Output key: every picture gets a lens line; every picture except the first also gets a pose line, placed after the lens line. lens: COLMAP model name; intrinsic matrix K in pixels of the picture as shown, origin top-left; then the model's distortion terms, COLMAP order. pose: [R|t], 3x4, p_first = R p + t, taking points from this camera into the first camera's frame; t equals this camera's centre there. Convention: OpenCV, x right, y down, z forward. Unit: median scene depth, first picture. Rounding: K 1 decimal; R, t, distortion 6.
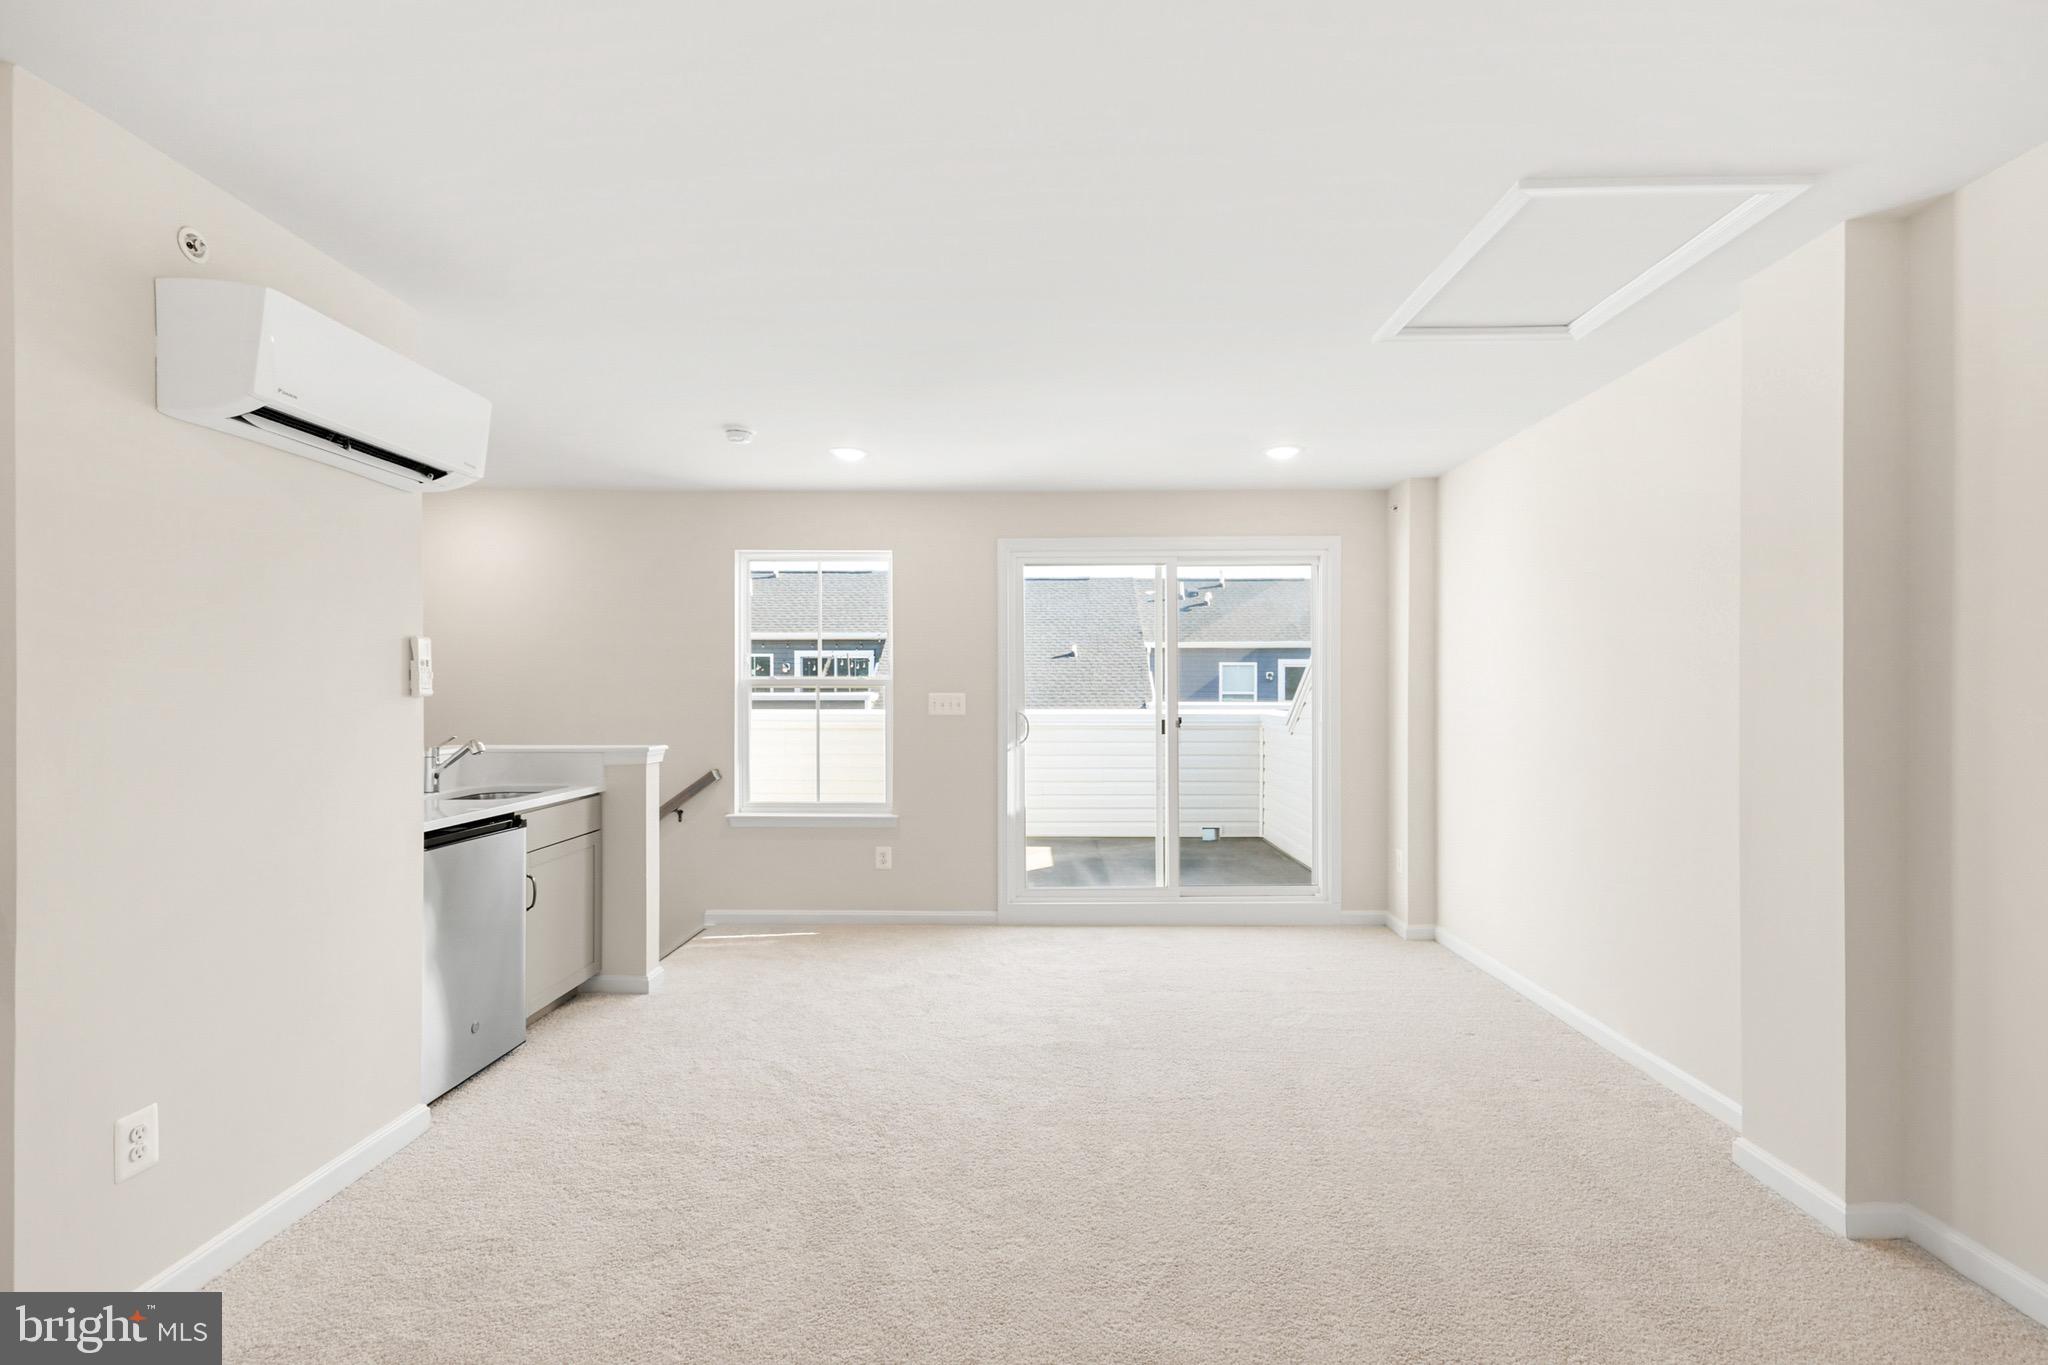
lens RADIAL K [[892.8, 0, 1026.6], [0, 892.8, 697.1], [0, 0, 1]] dist [0.005925, -0.000856]
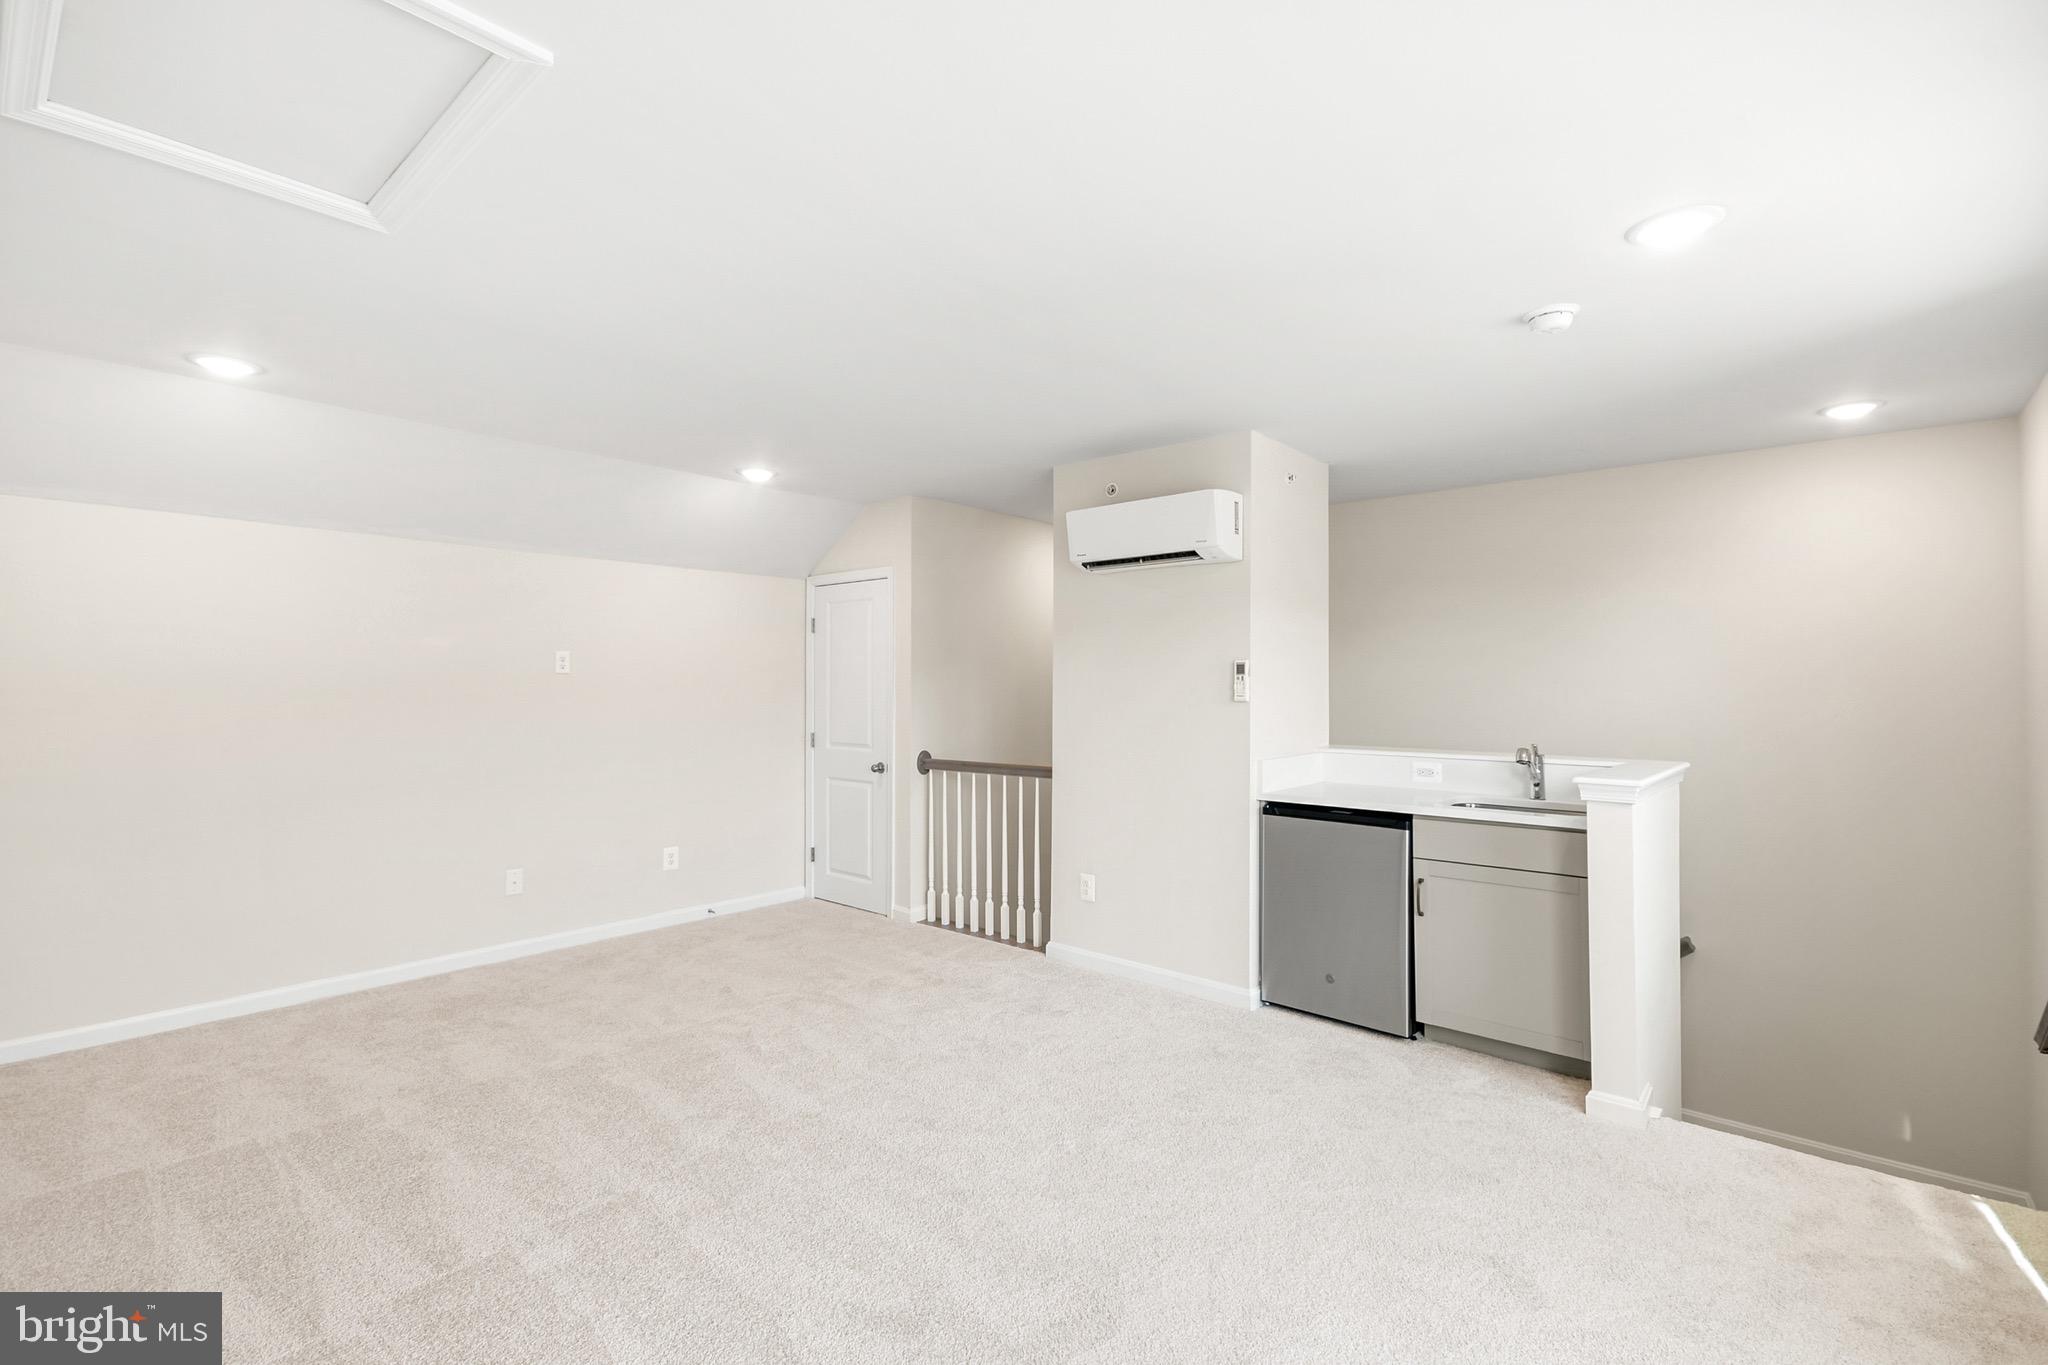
lens RADIAL K [[892.8, 0, 1040.0], [0, 892.8, 675.0], [0, 0, 1]] dist [0.005925, -0.000856]
pose [[-0.622637, -0.019663, -0.782264, 0.418474], [-0.012508, 0.999807, -0.015176, -0.010857], [0.782411, 0.000335, -0.622762, 1.064607]]
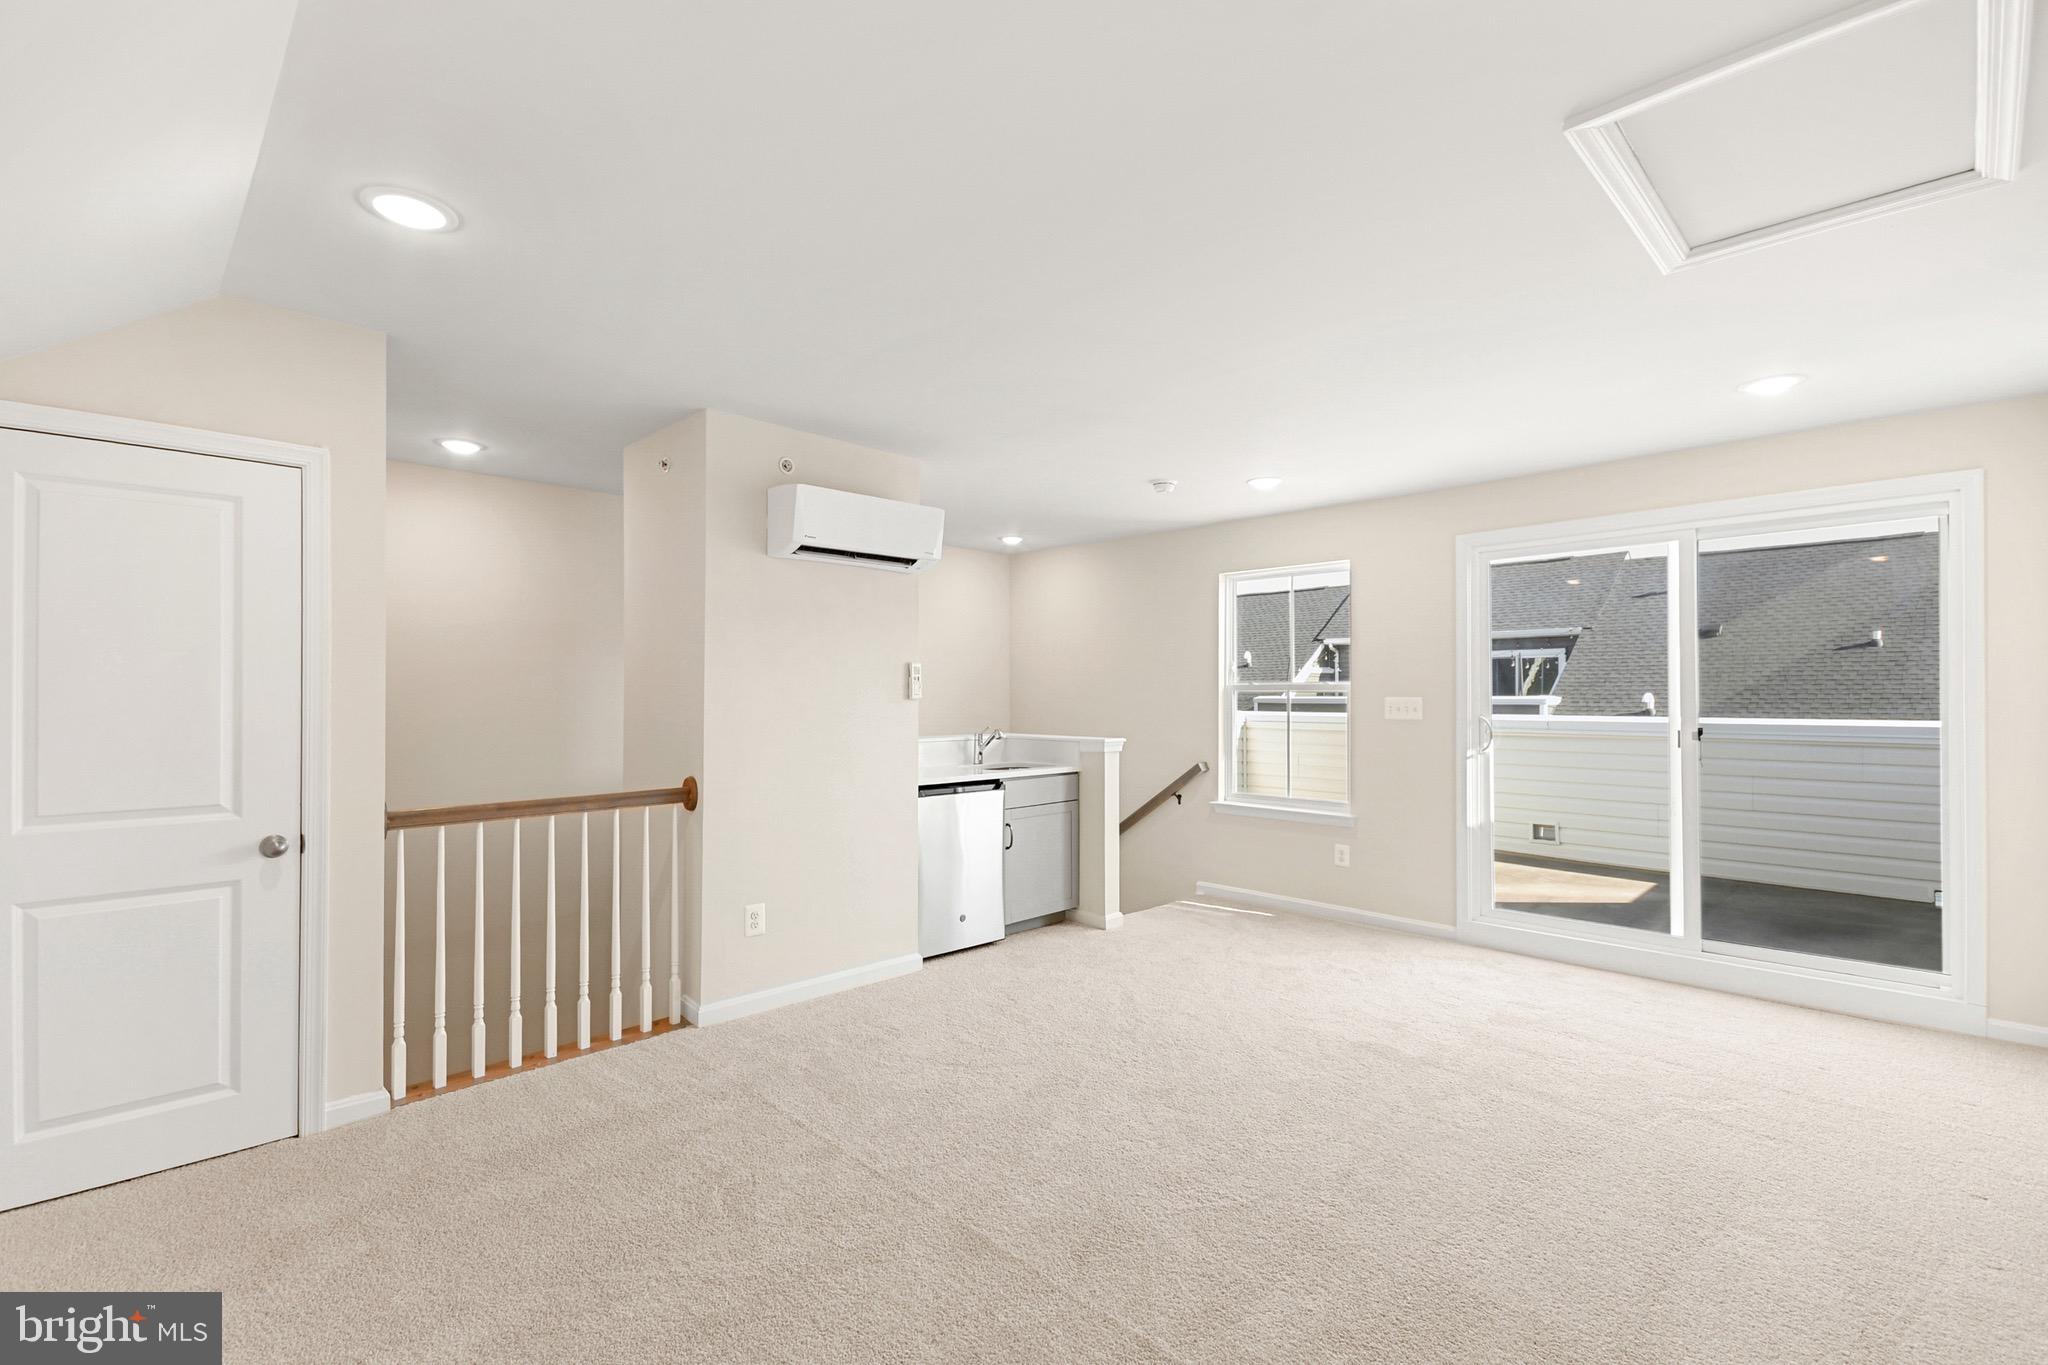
lens RADIAL K [[892.8, 0, 1022.3], [0, 892.8, 690.0], [0, 0, 1]] dist [0.005925, -0.000856]
pose [[0.709448, -0.004487, -0.704743, 0.383014], [-0.003778, 0.999941, -0.010170, -0.001069], [0.704747, 0.009878, 0.709390, -0.002235]]
